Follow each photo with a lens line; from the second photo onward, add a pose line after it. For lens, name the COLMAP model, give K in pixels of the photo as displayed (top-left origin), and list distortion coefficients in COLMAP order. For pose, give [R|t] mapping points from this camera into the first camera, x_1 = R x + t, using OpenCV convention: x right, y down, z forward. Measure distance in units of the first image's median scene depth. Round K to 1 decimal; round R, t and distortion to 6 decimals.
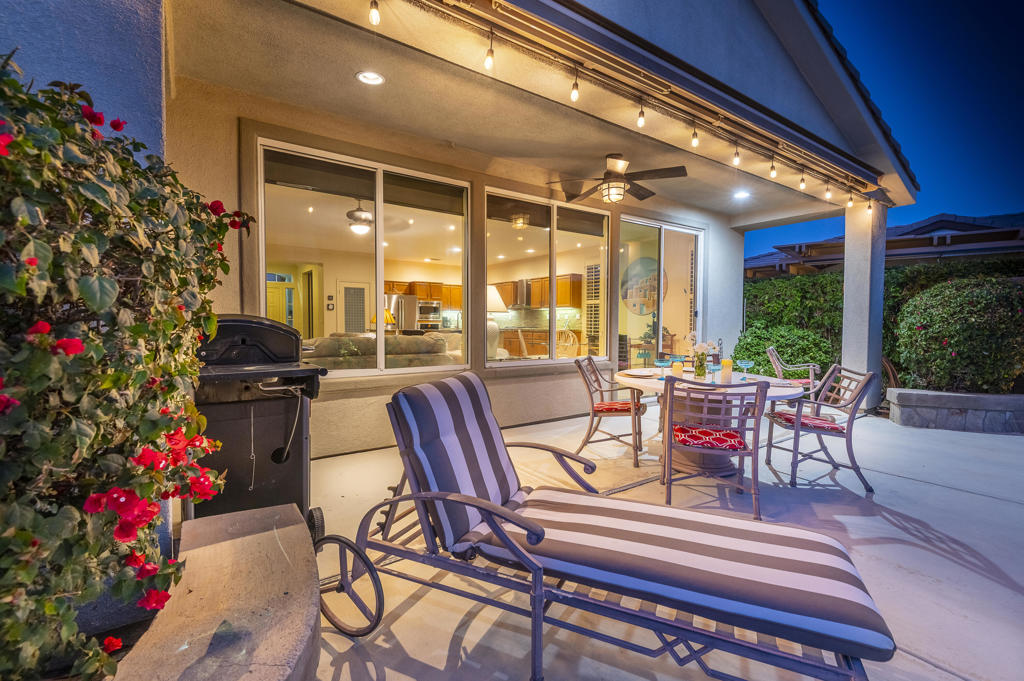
lens RADIAL K [[455.2, 0, 516.0], [0, 455.2, 334.5], [0, 0, 1]] dist [0.019660, -0.013324]
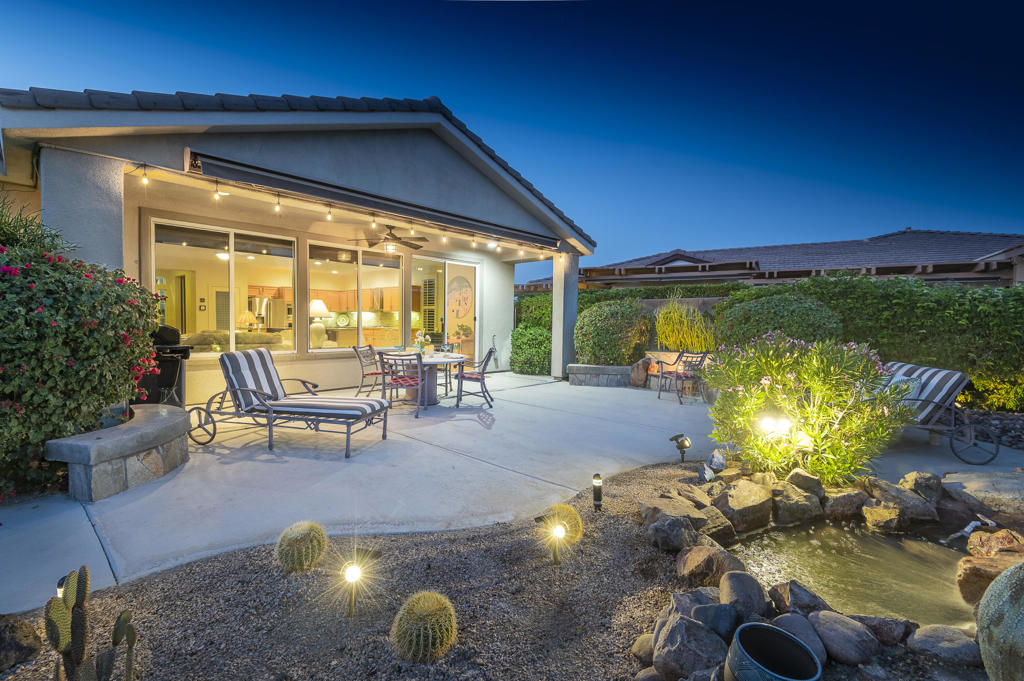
lens RADIAL K [[455.2, 0, 516.0], [0, 455.2, 334.5], [0, 0, 1]] dist [0.019660, -0.013324]
pose [[0.978515, 0.003067, 0.206154, 0.315905], [-0.003843, 0.999987, 0.003364, 0.001883], [-0.206141, -0.004084, 0.978514, -0.720338]]
